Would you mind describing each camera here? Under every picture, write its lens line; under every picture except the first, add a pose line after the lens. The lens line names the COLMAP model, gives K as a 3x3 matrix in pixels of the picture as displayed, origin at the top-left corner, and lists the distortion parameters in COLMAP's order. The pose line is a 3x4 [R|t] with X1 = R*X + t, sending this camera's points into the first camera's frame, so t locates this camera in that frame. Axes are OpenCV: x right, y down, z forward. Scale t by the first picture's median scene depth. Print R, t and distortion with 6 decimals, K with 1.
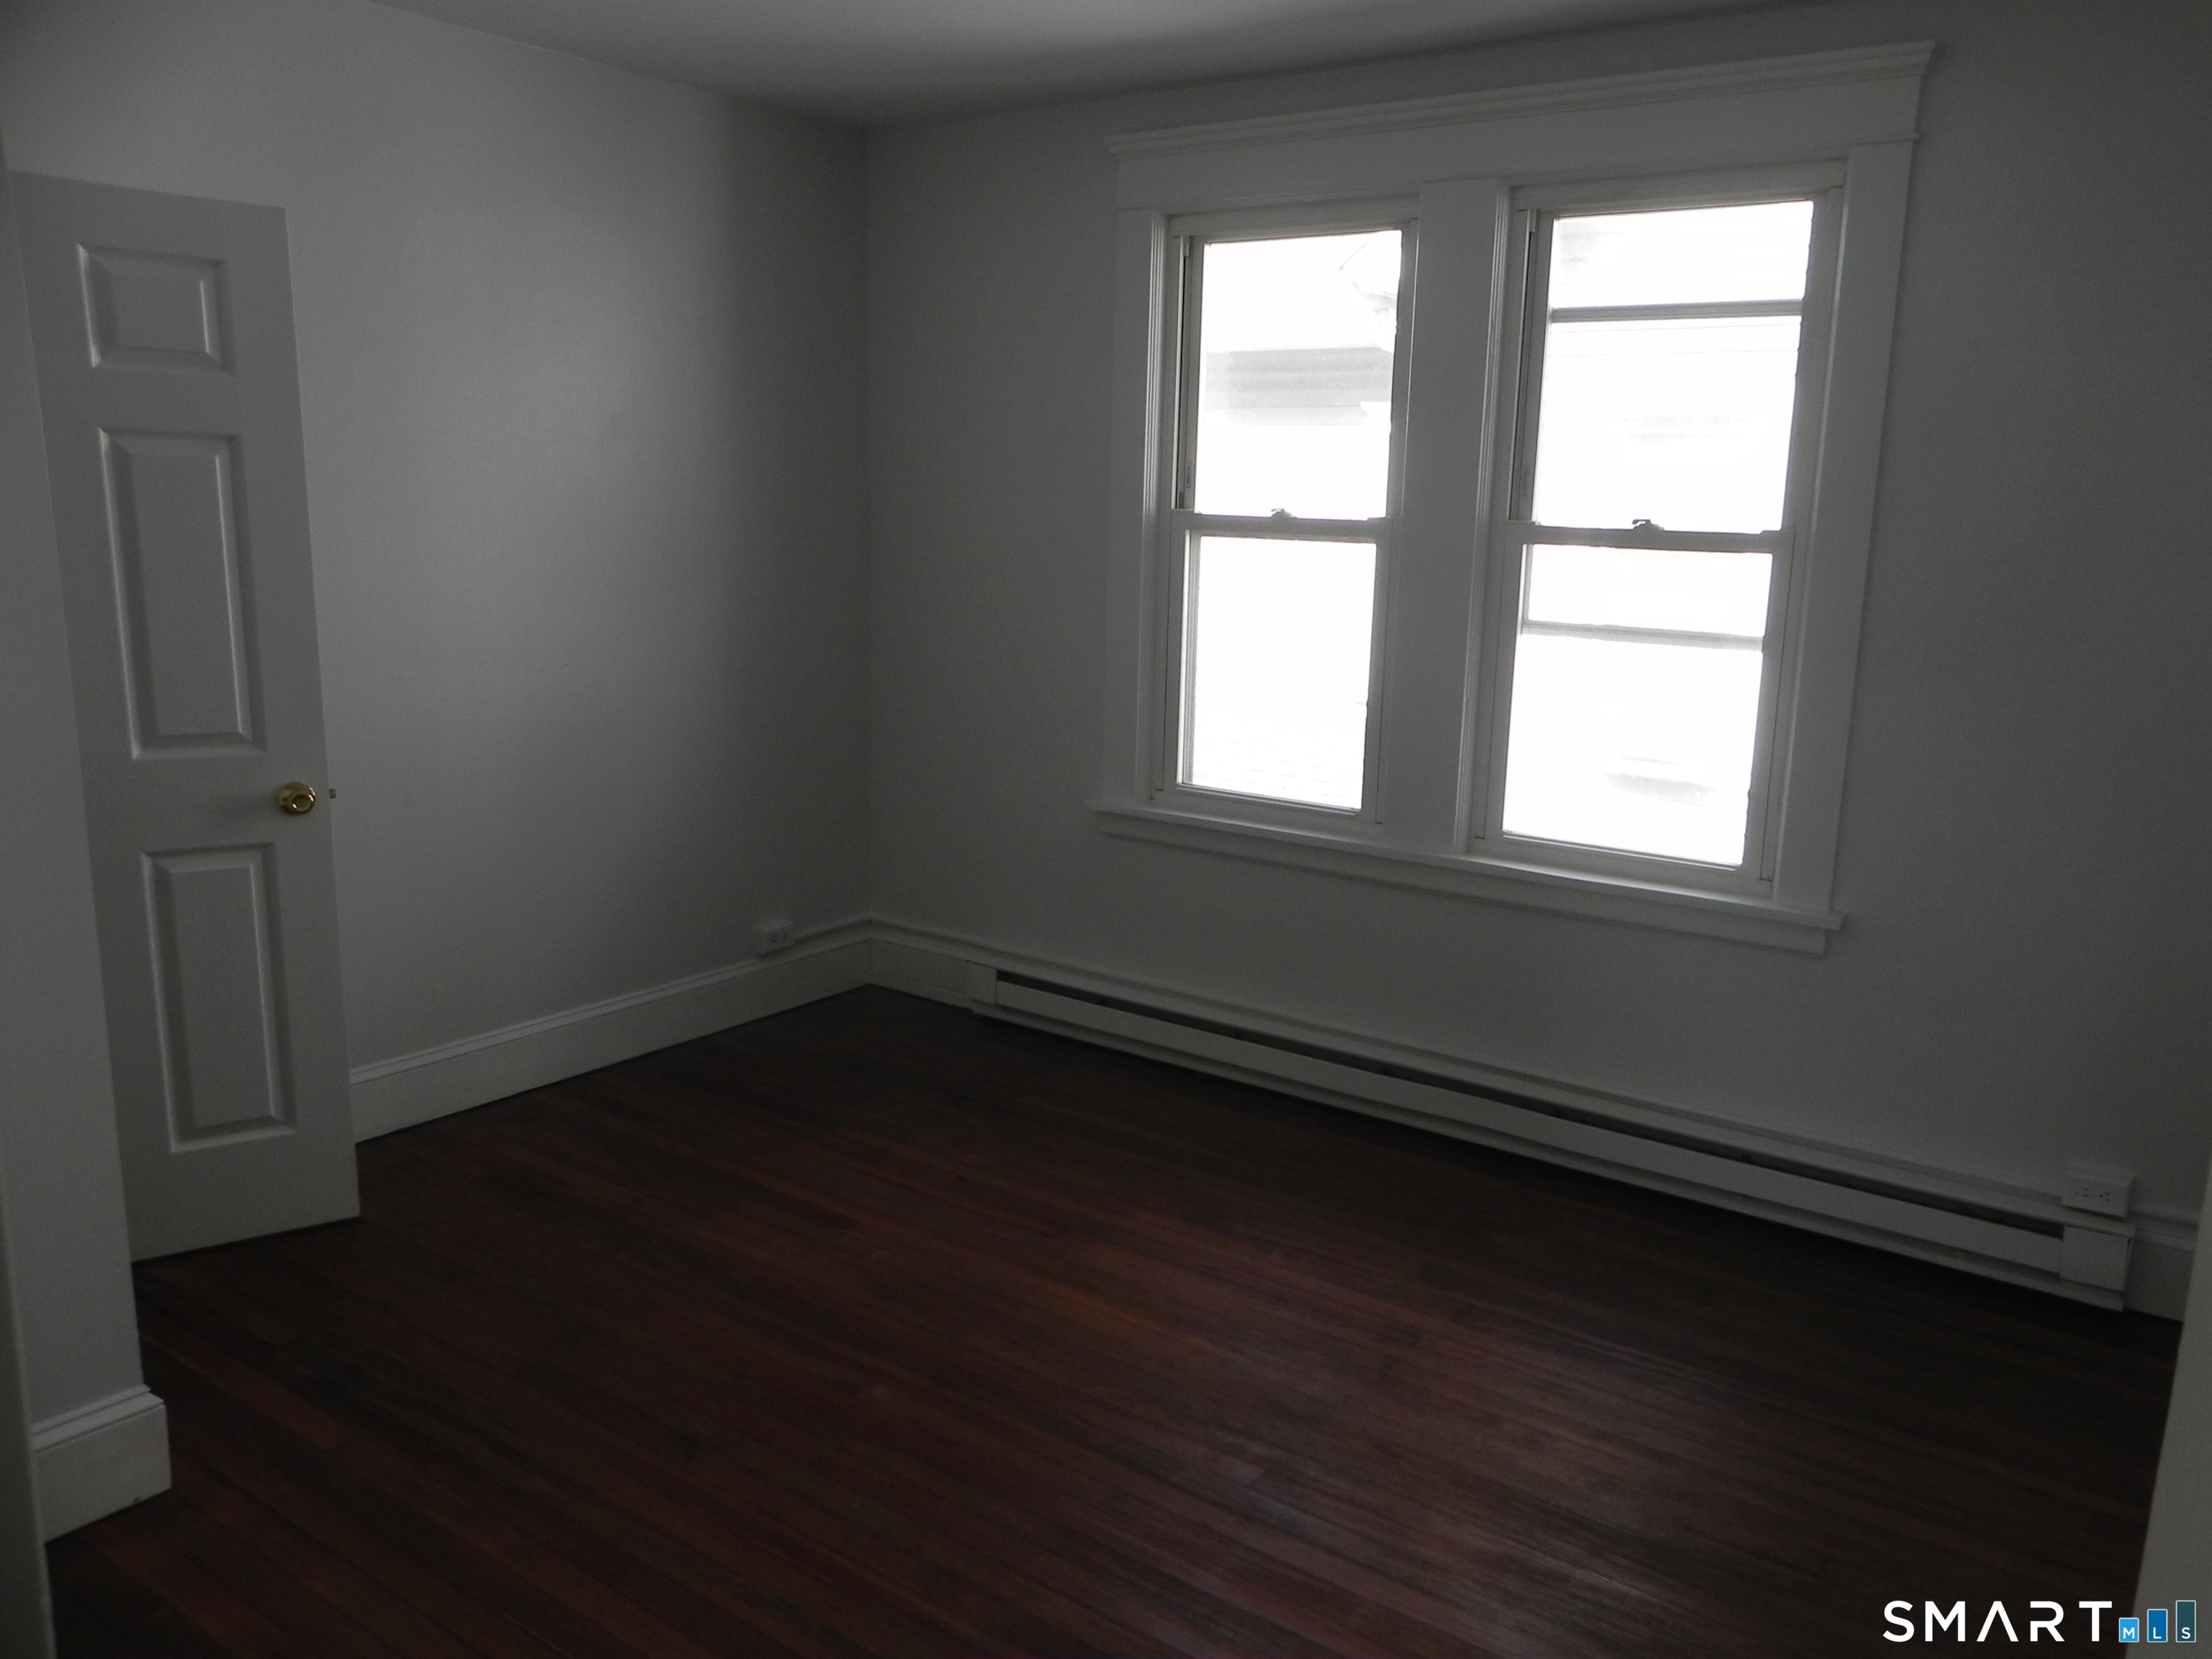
lens RADIAL K [[1660.3, 0, 1175.2], [0, 1660.3, 829.0], [0, 0, 1]] dist [-0.002528, 0.002999]
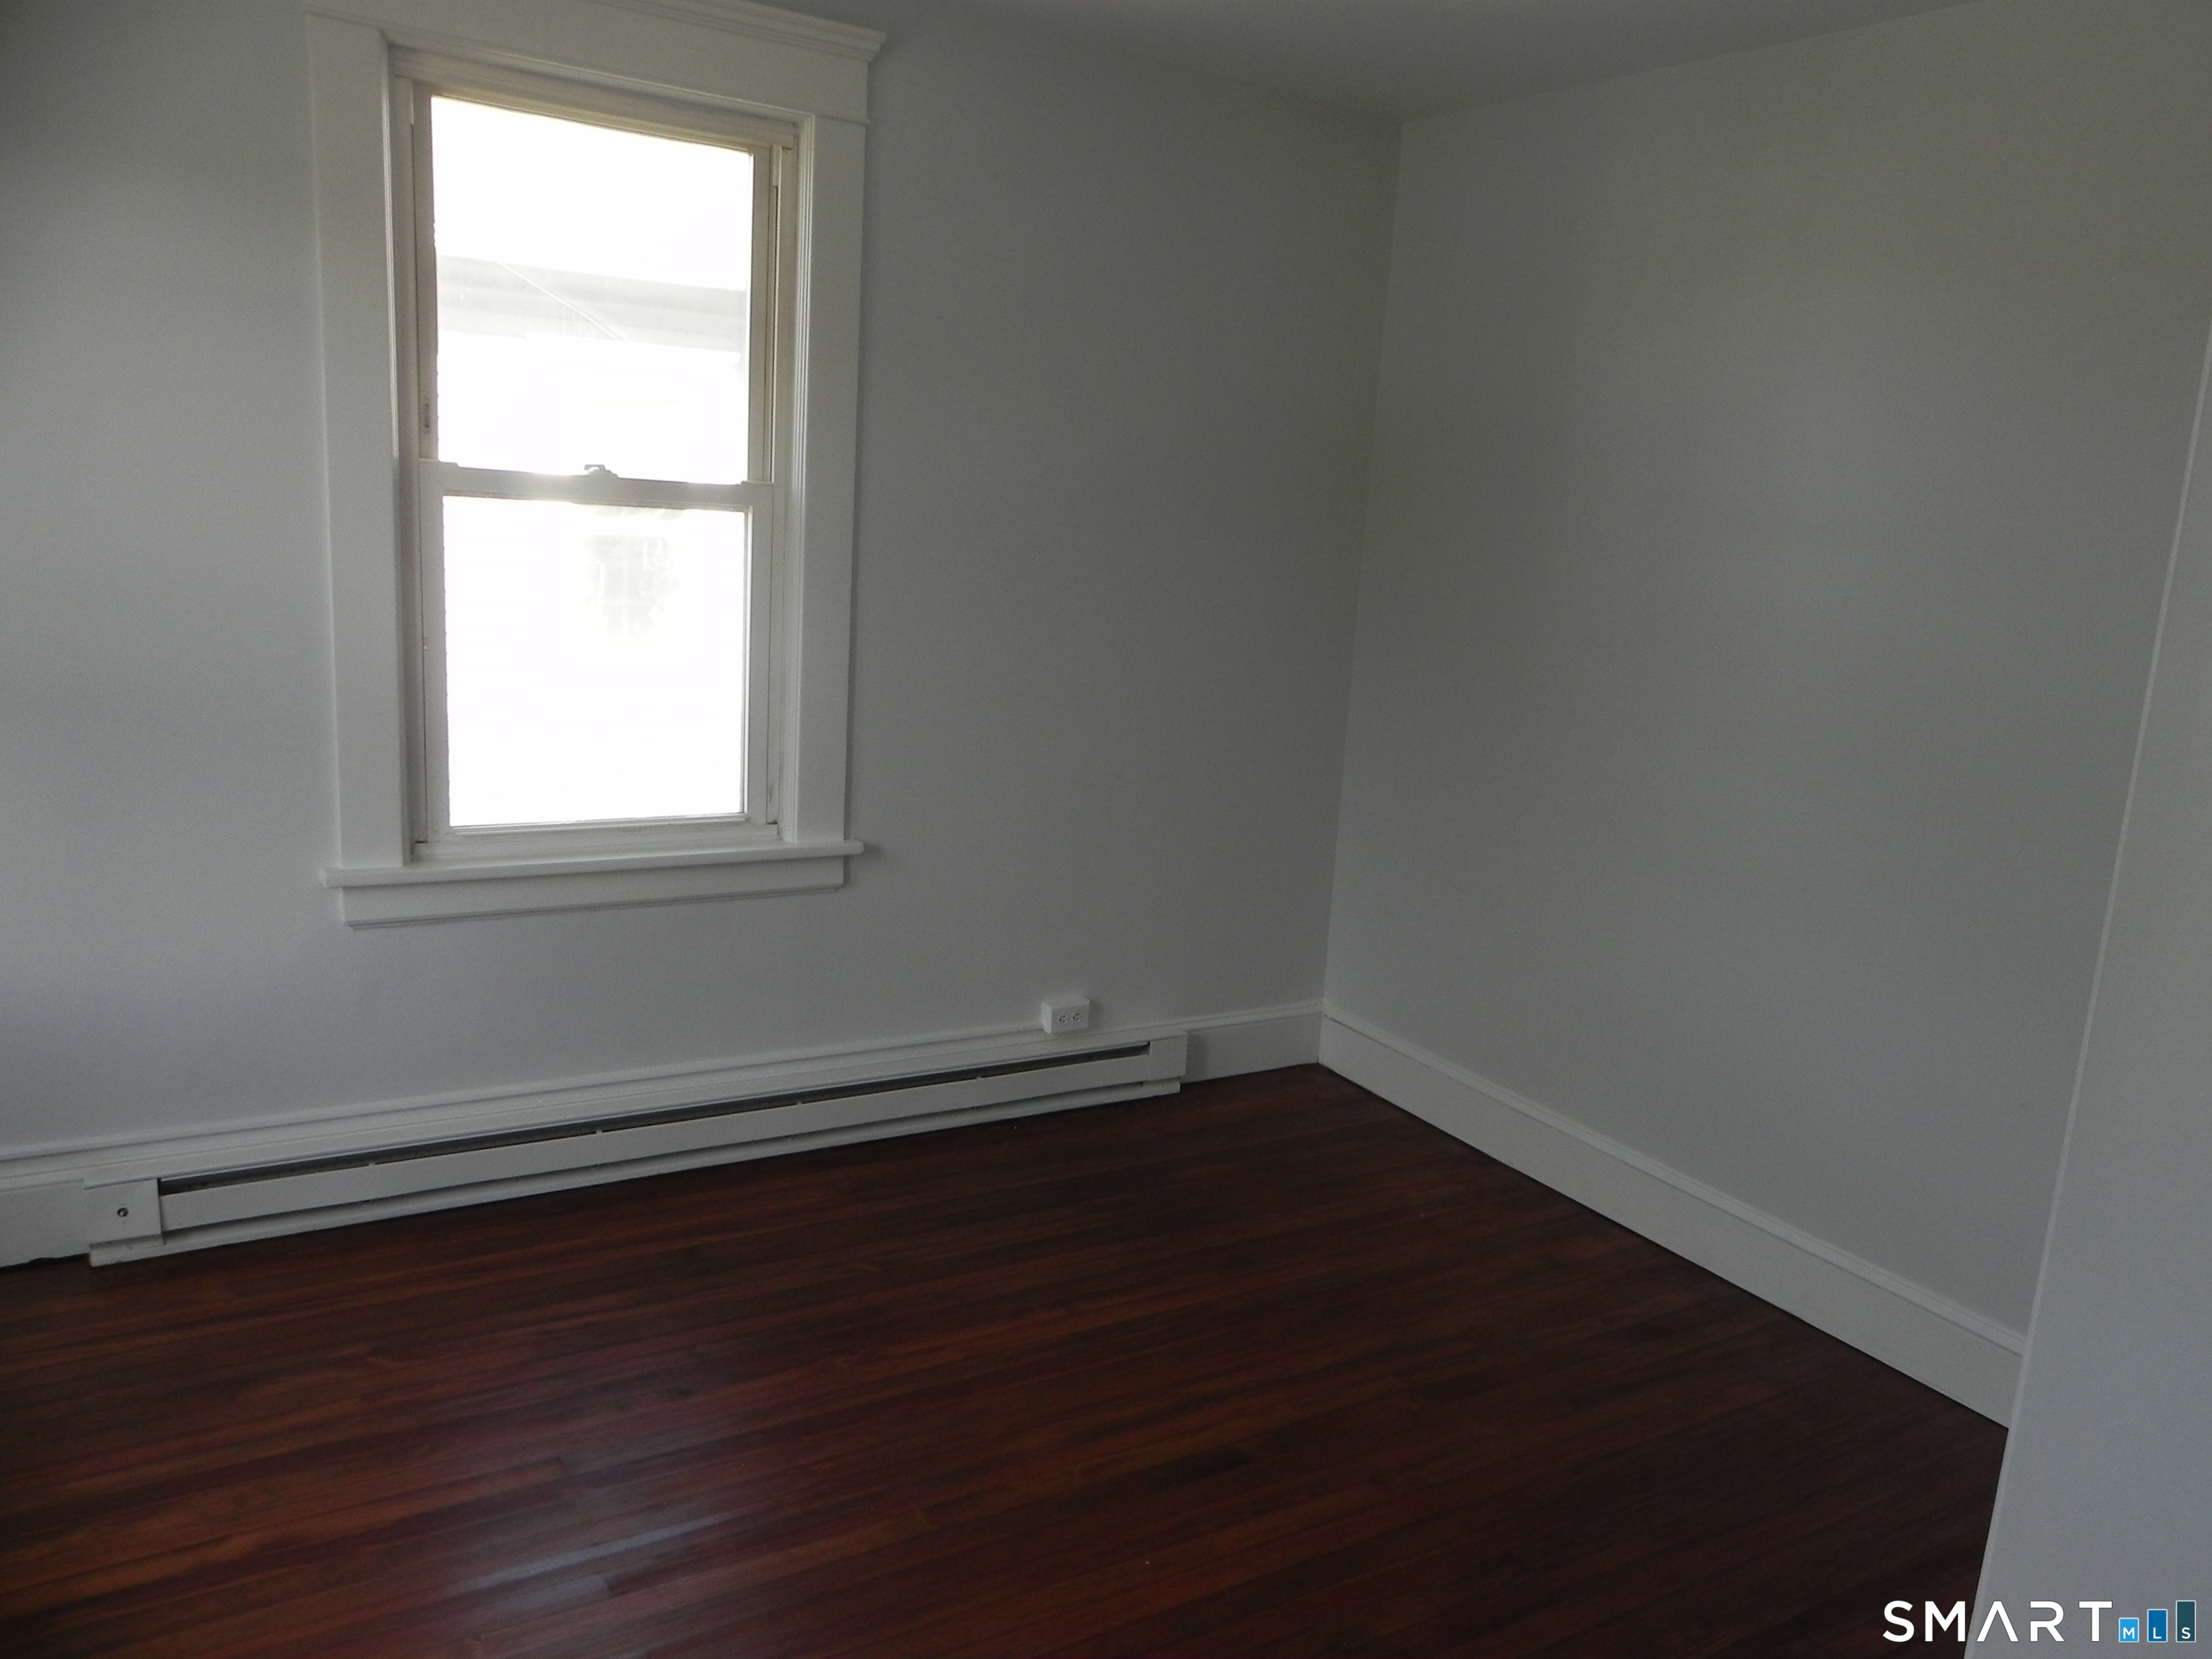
lens RADIAL K [[1660.3, 0, 1175.2], [0, 1660.3, 829.0], [0, 0, 1]] dist [-0.002528, 0.002999]
pose [[0.391135, -0.188392, 0.900845, -0.521370], [0.132083, 0.980183, 0.147635, -0.092852], [-0.910806, 0.061241, 0.408267, 0.389633]]
